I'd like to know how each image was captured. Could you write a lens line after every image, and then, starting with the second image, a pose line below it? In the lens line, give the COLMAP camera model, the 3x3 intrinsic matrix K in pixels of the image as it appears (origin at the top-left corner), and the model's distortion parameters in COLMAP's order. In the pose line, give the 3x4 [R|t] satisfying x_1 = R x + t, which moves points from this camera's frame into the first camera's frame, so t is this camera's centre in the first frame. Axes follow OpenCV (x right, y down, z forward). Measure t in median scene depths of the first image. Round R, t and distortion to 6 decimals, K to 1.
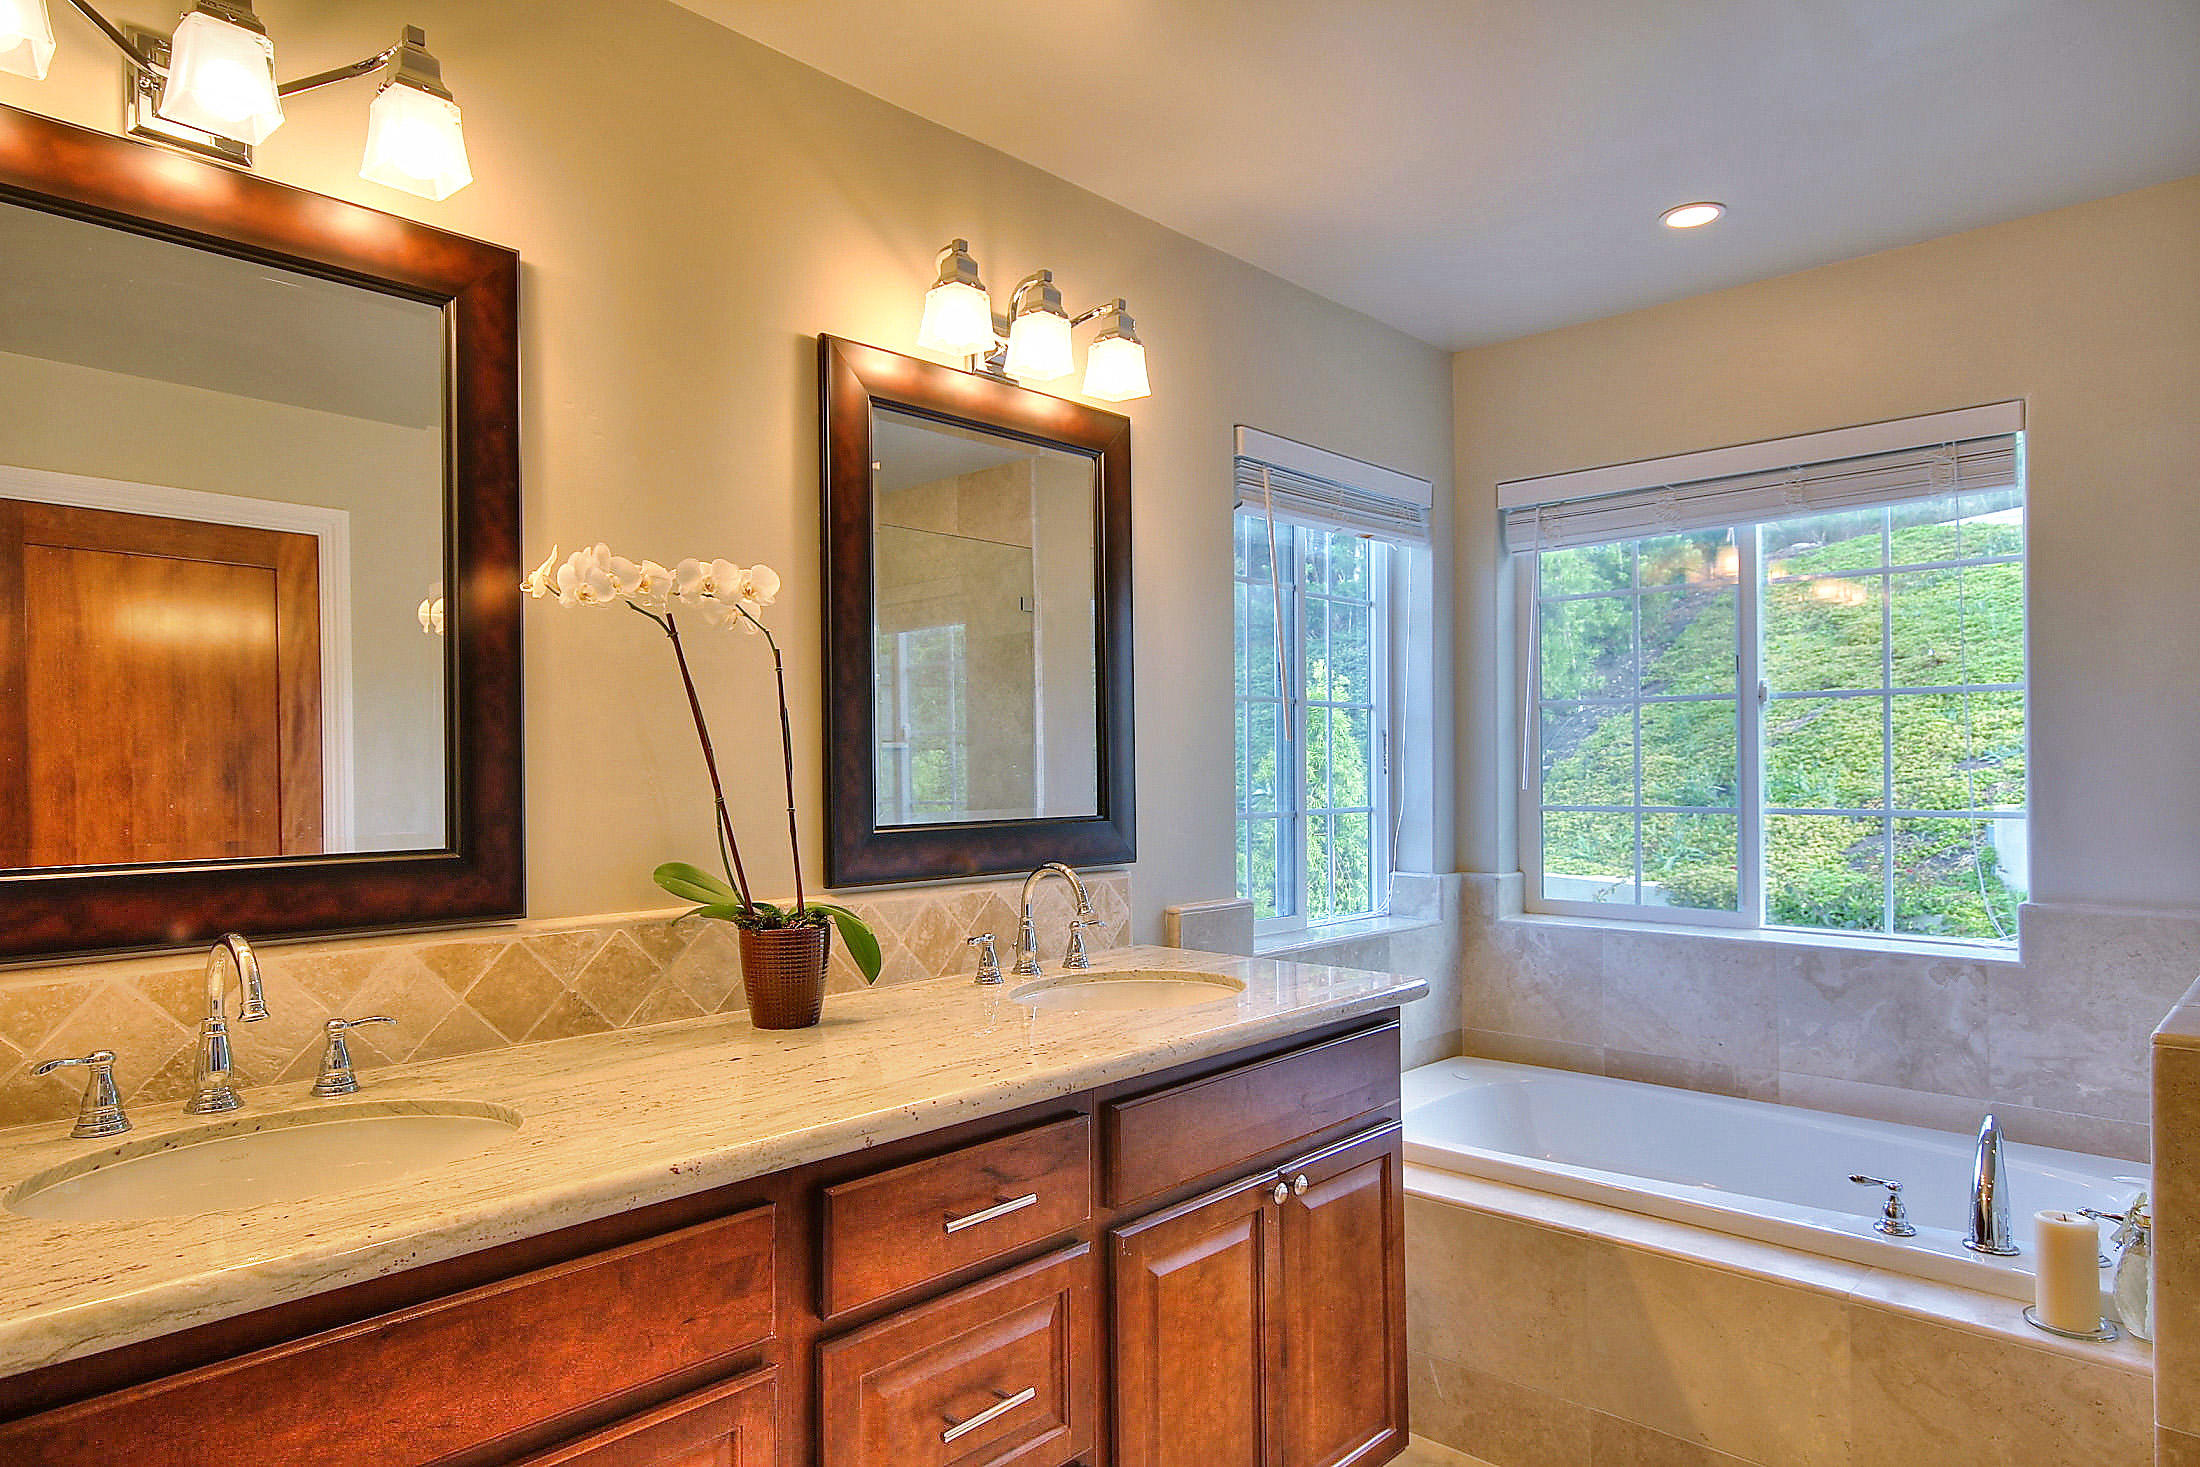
lens RADIAL K [[1590.2, 0, 1104.5], [0, 1590.2, 774.1], [0, 0, 1]] dist [0.010908, 0.003818]
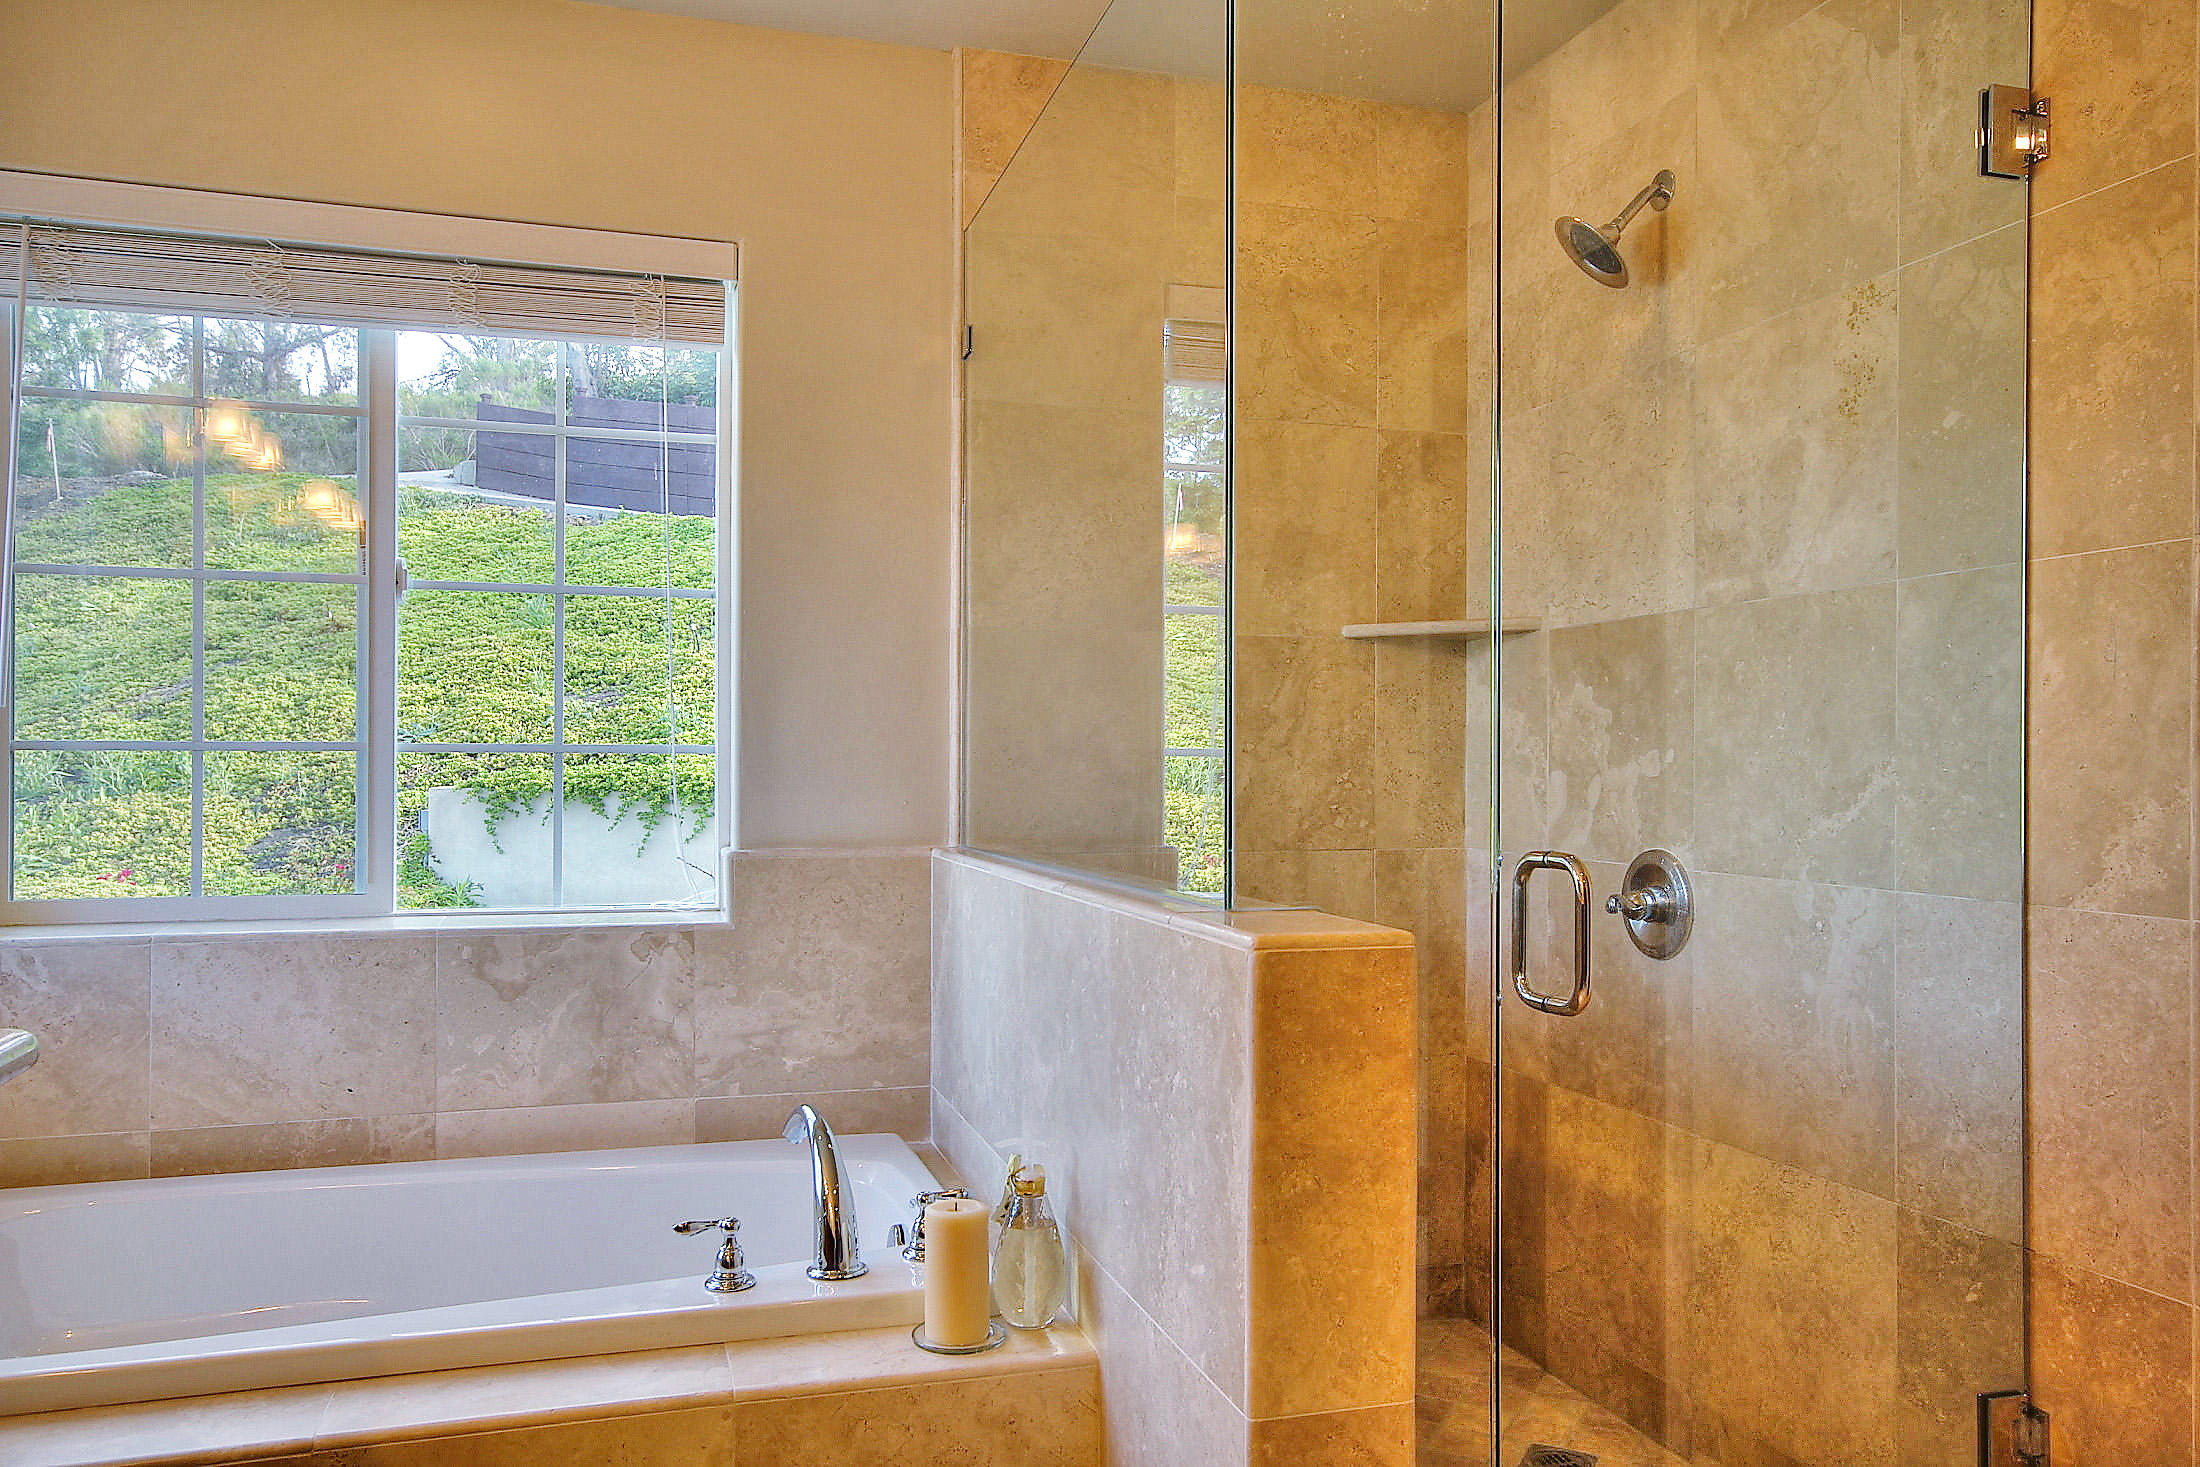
lens RADIAL K [[1590.2, 0, 1104.5], [0, 1590.2, 774.1], [0, 0, 1]] dist [0.010908, 0.003818]
pose [[0.482163, 0.005758, 0.876063, -0.056900], [0.018503, 0.999688, -0.016754, 0.057922], [-0.875886, 0.024288, 0.481906, 0.427320]]
